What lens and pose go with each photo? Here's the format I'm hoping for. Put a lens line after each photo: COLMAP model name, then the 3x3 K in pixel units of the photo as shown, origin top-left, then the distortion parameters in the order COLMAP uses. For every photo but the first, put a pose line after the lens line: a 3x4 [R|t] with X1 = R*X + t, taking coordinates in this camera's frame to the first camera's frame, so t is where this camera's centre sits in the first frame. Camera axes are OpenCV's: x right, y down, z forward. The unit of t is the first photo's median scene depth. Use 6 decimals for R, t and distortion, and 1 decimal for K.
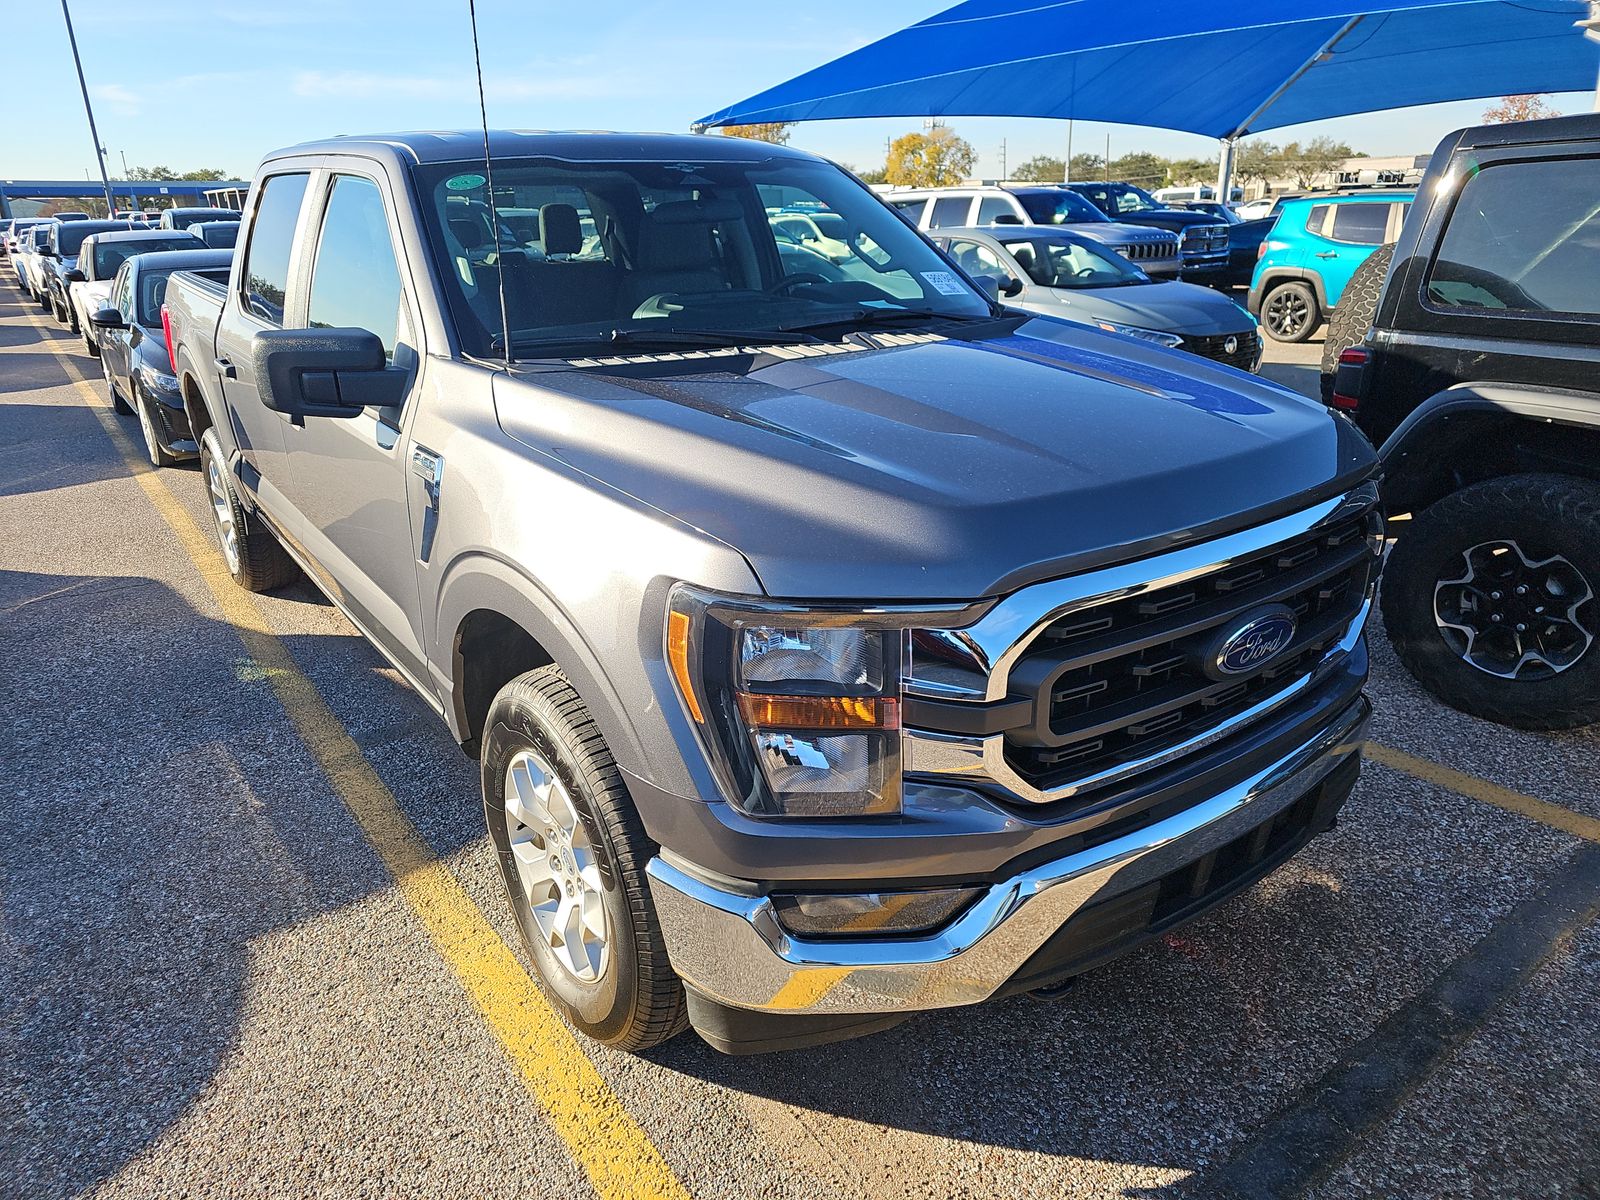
lens RADIAL K [[1052.5, 0, 800.0], [0, 1052.5, 600.0], [0, 0, 1]] dist [0.051738, -0.044702]
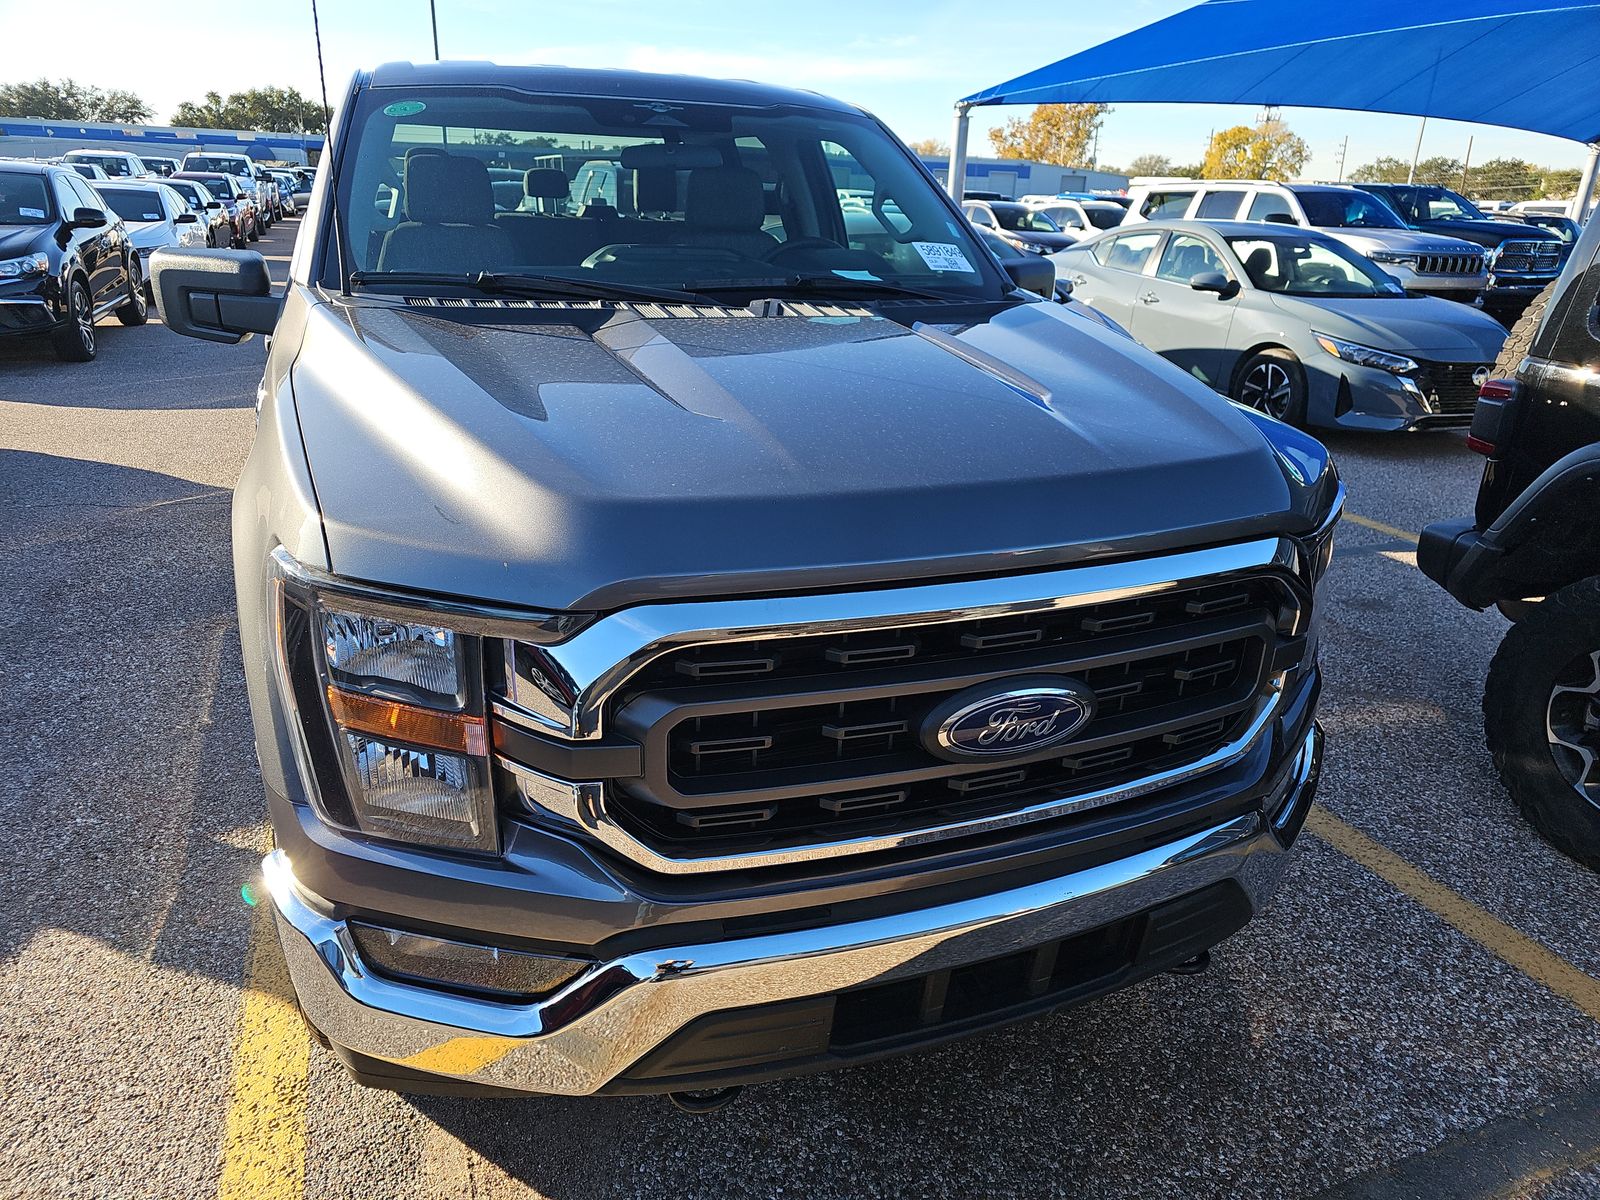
lens RADIAL K [[1068.3, 0, 798.2], [0, 1068.3, 606.6], [0, 0, 1]] dist [0.031220, -0.016132]
pose [[0.967258, 0.140098, -0.211622, 0.287622], [-0.136789, 0.990138, 0.030272, -0.030028], [0.213776, -0.000334, 0.976883, 0.133754]]
